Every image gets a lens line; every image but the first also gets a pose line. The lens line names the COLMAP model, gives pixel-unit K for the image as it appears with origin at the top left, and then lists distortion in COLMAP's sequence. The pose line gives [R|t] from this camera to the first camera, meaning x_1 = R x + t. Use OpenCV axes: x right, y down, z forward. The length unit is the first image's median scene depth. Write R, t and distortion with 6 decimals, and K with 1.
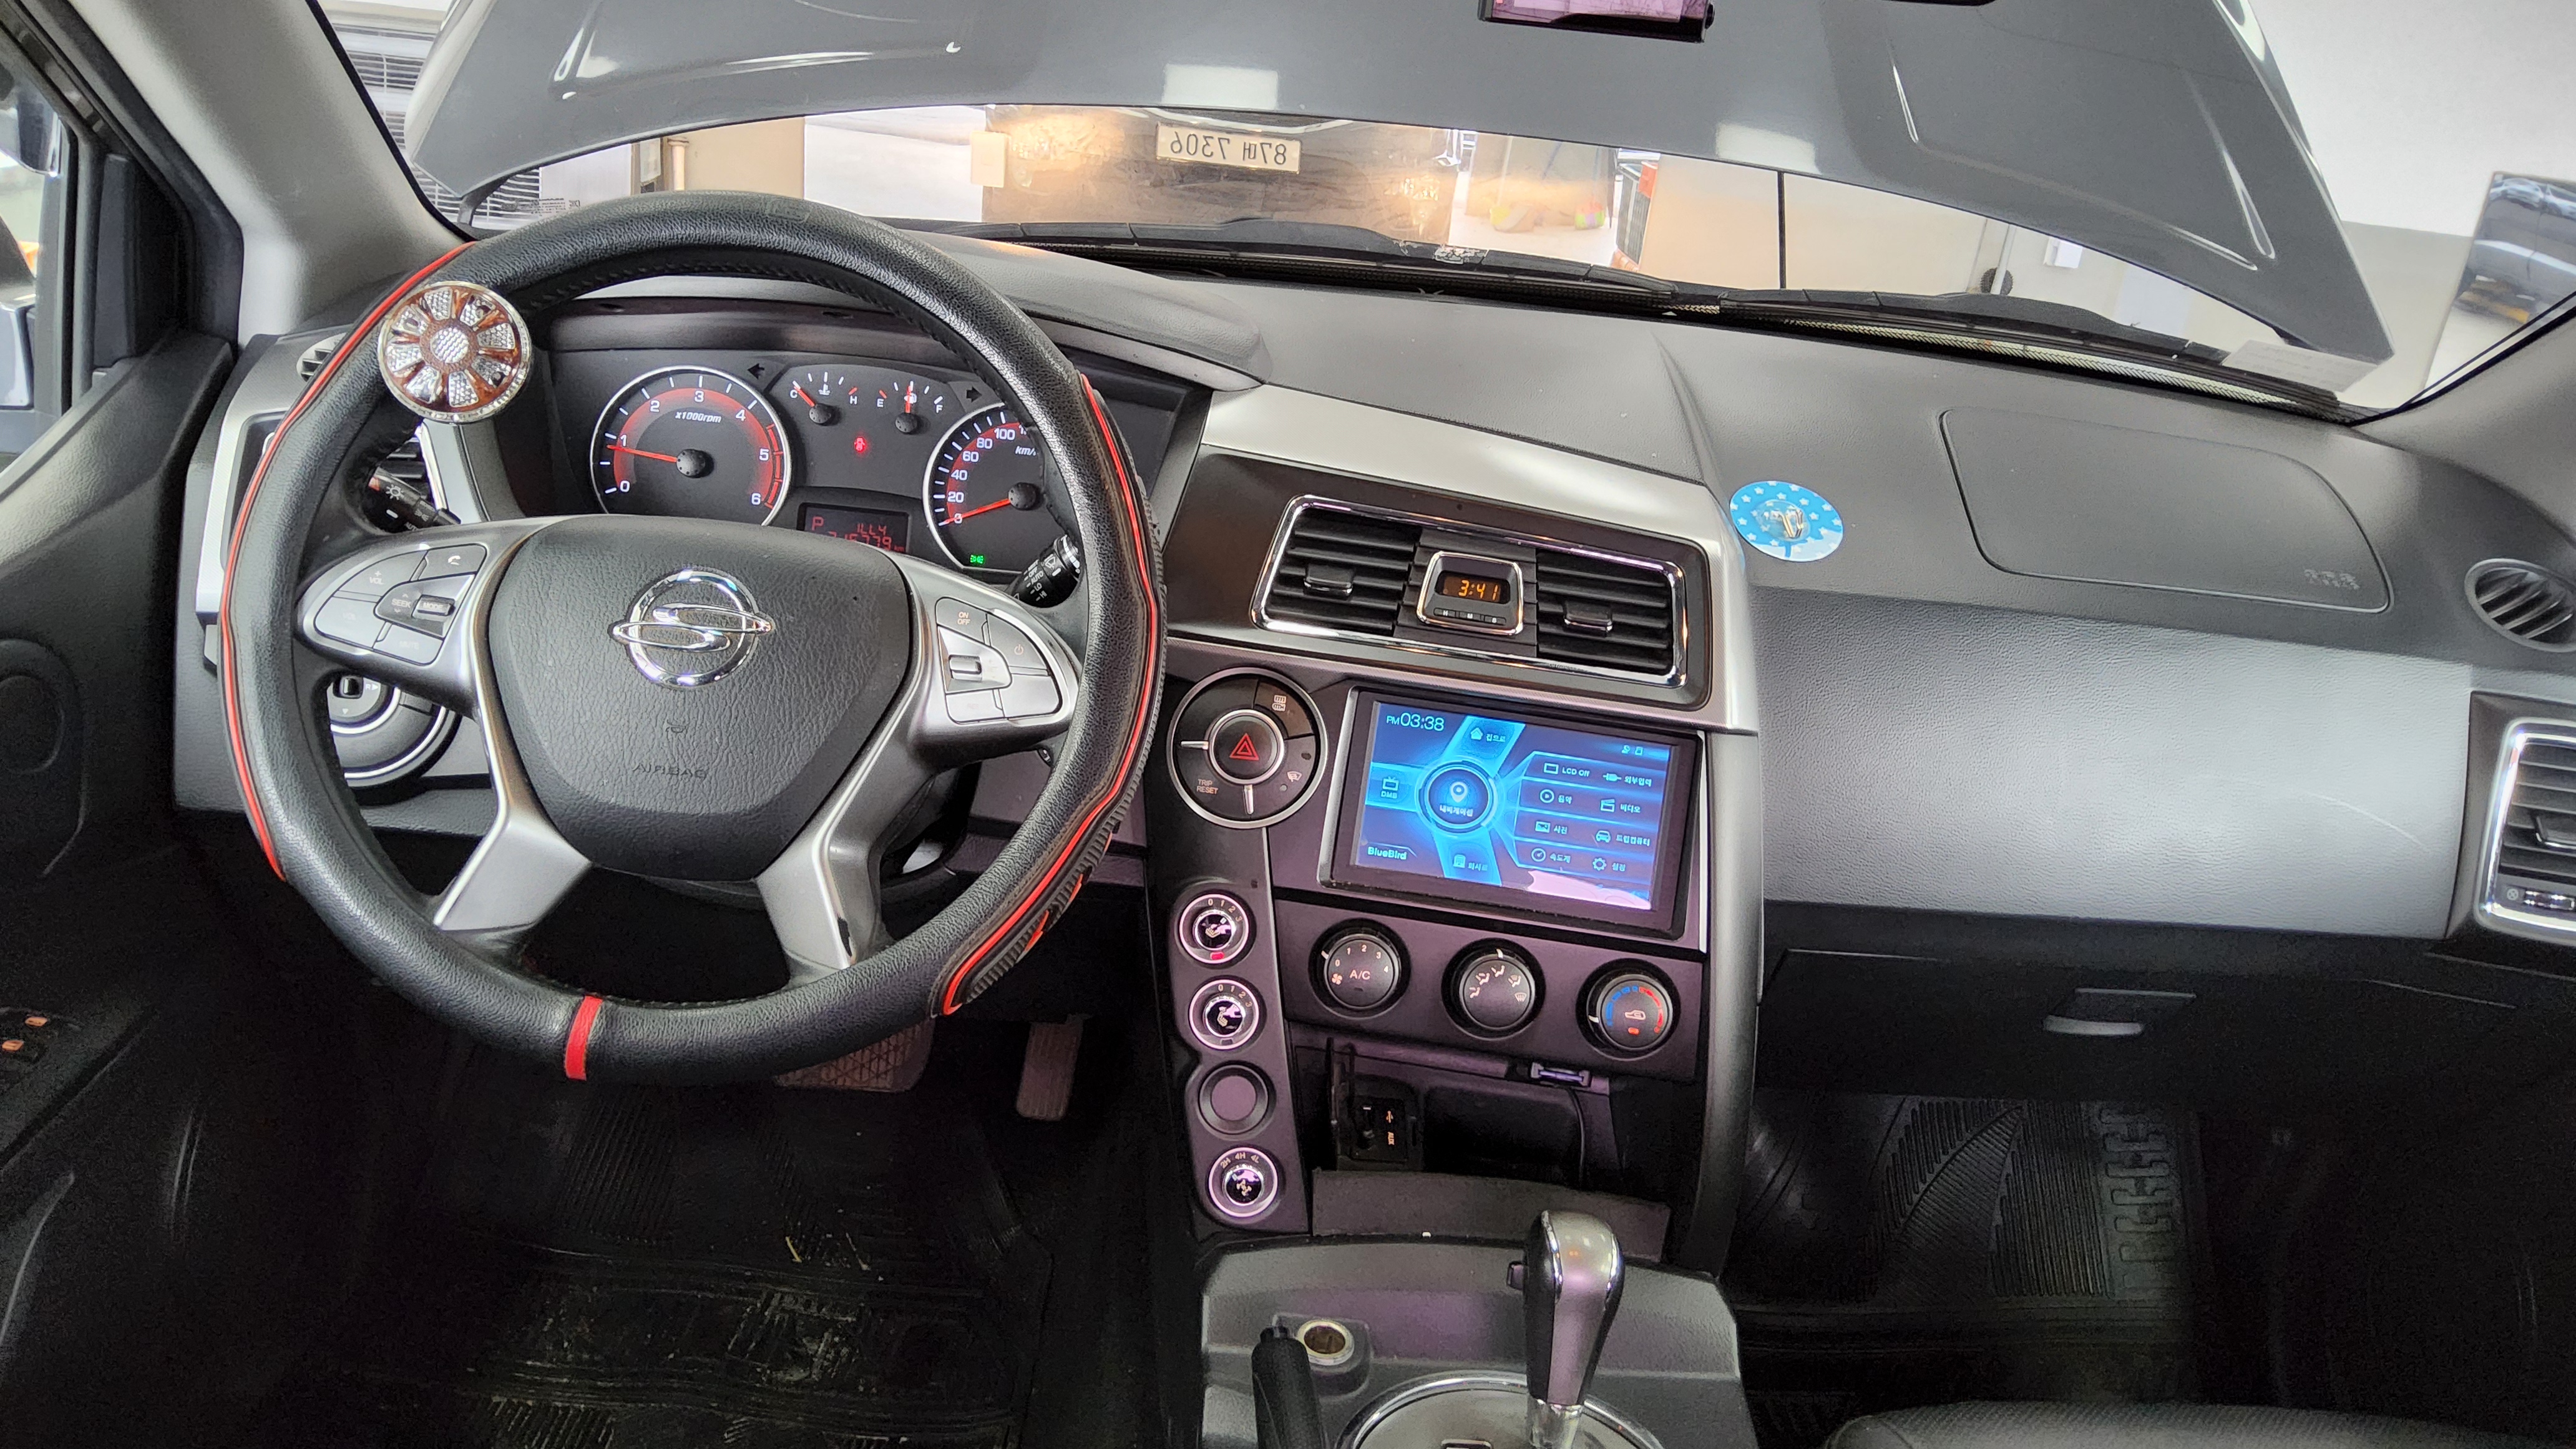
lens RADIAL K [[1955.9, 0, 1288.0], [0, 1955.9, 724.5], [0, 0, 1]] dist [0.142230, -0.327969]
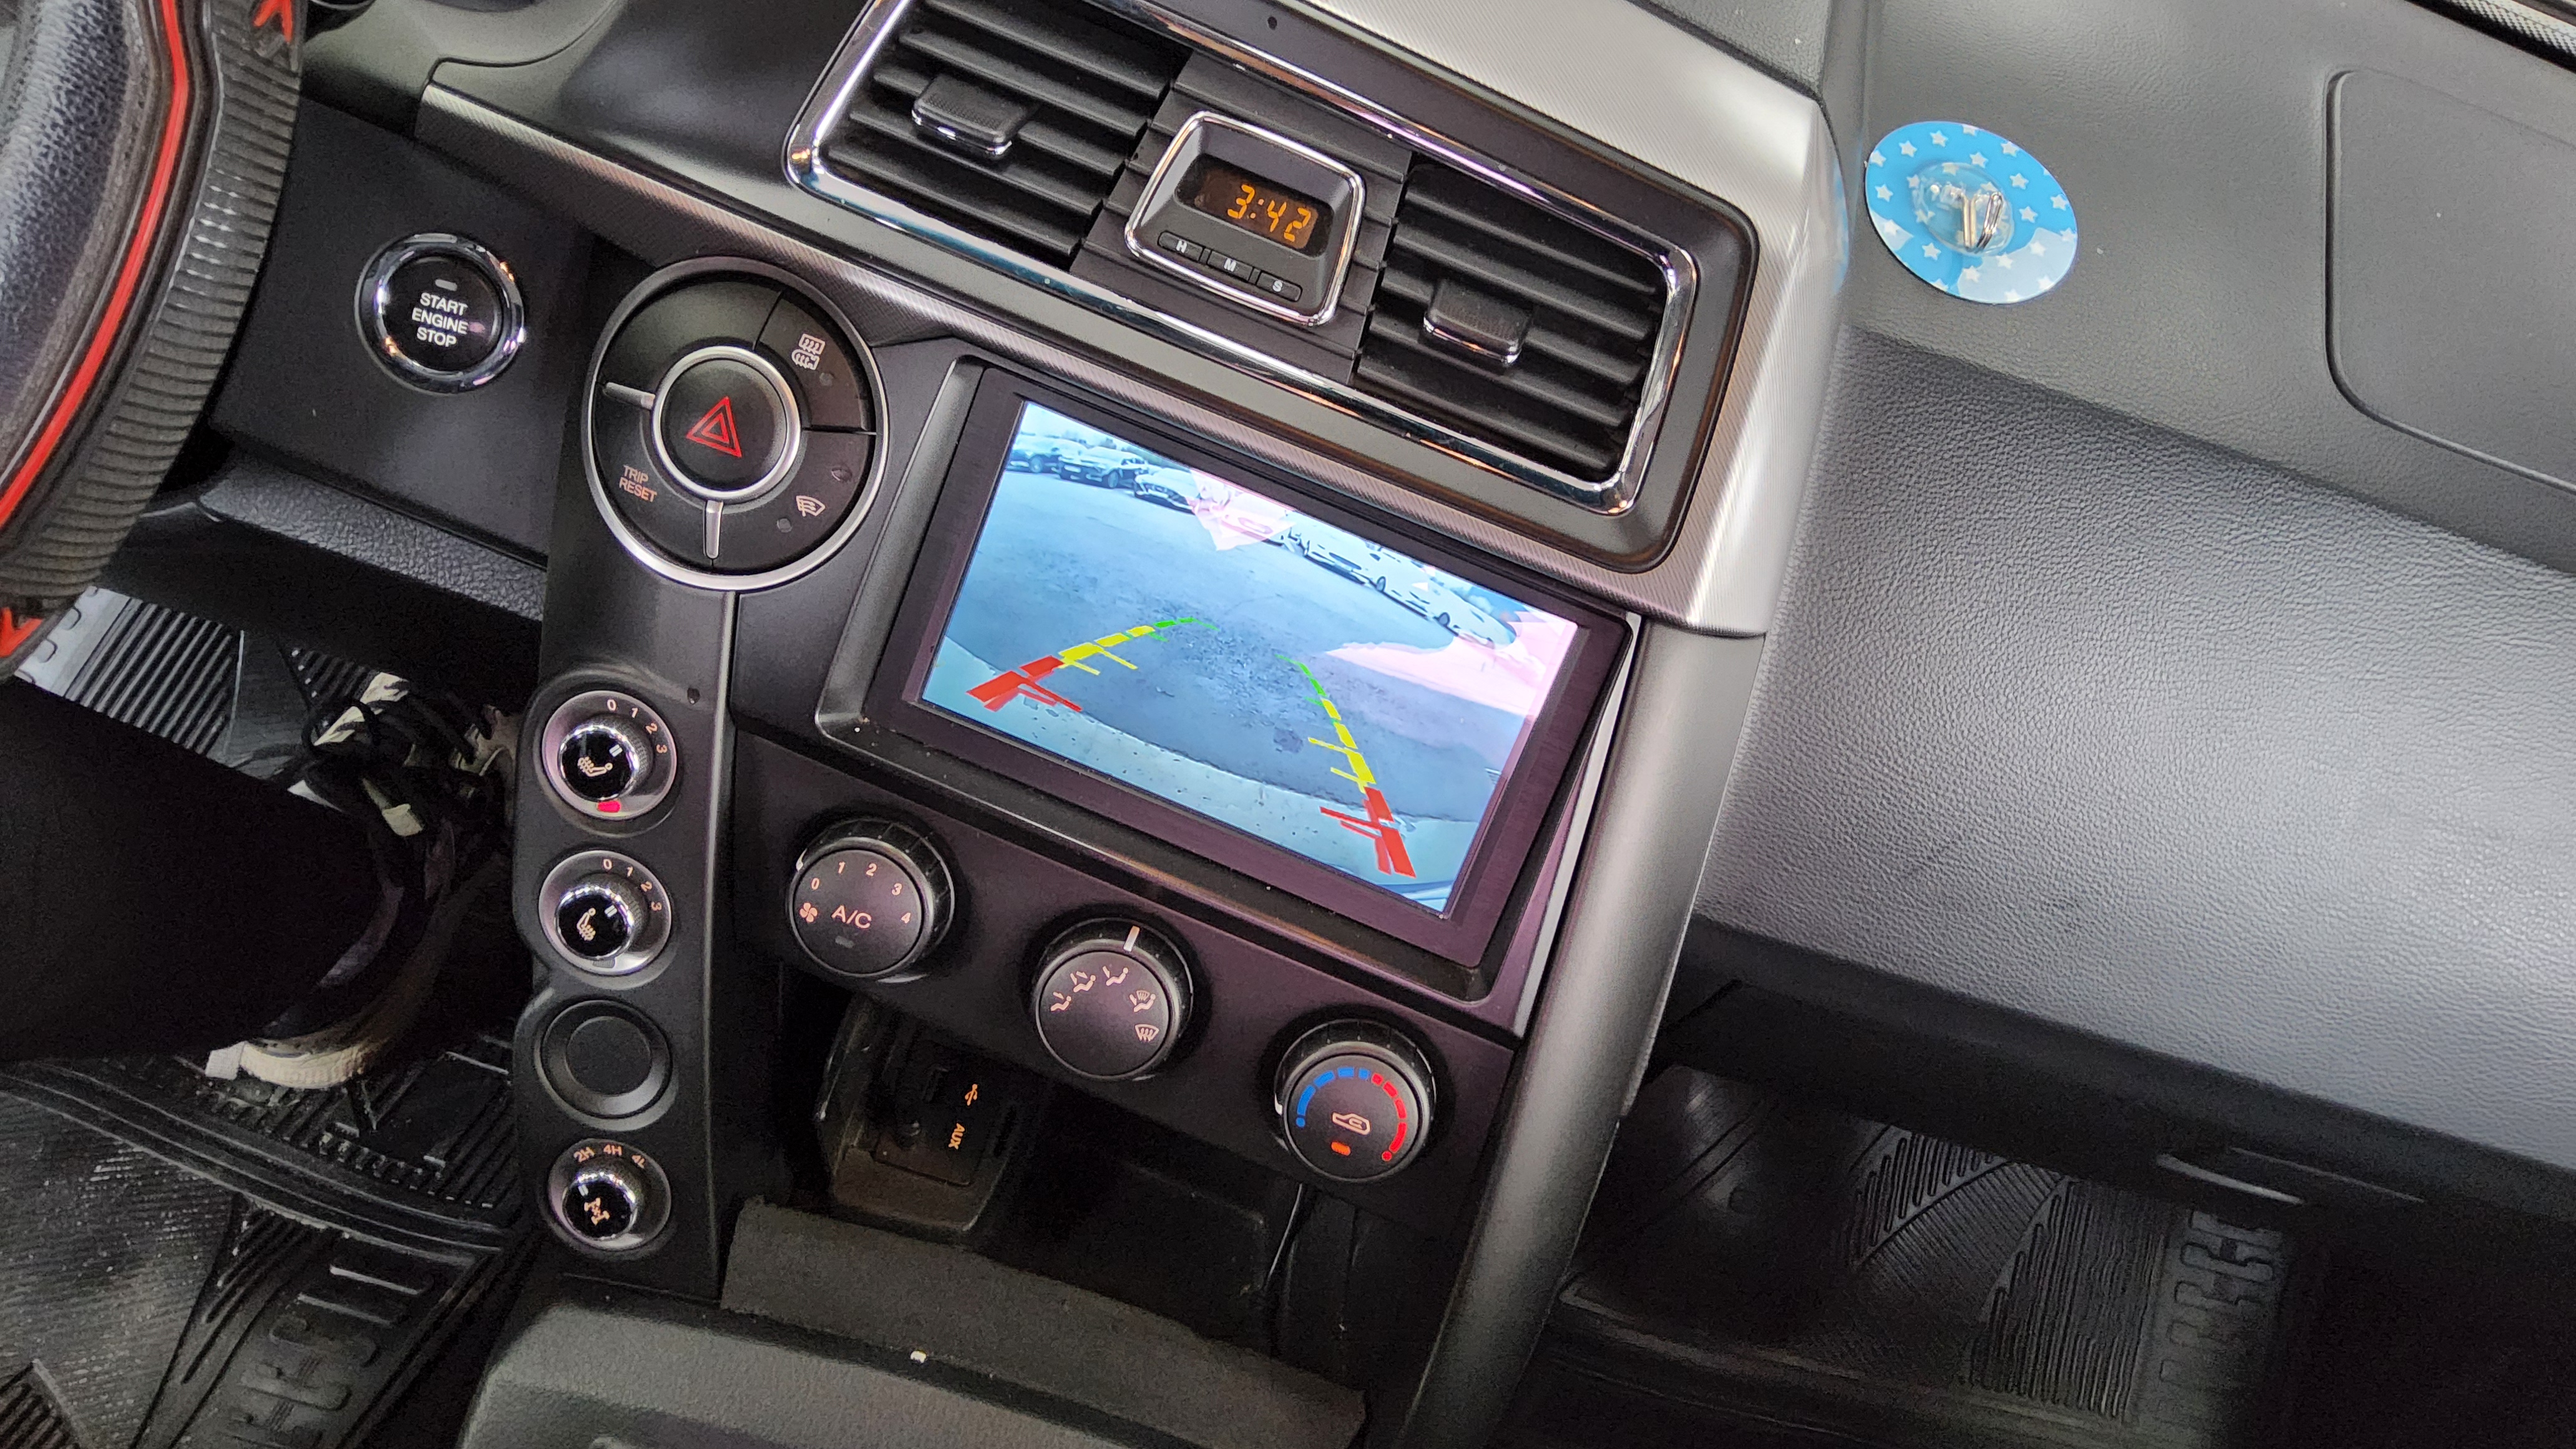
lens RADIAL K [[1955.9, 0, 1288.0], [0, 1955.9, 724.5], [0, 0, 1]] dist [0.142230, -0.327969]
pose [[0.967953, 0.244776, -0.056137, 0.159551], [-0.225908, 0.946342, 0.231088, -0.063011], [0.109690, -0.211000, 0.971312, 0.509759]]
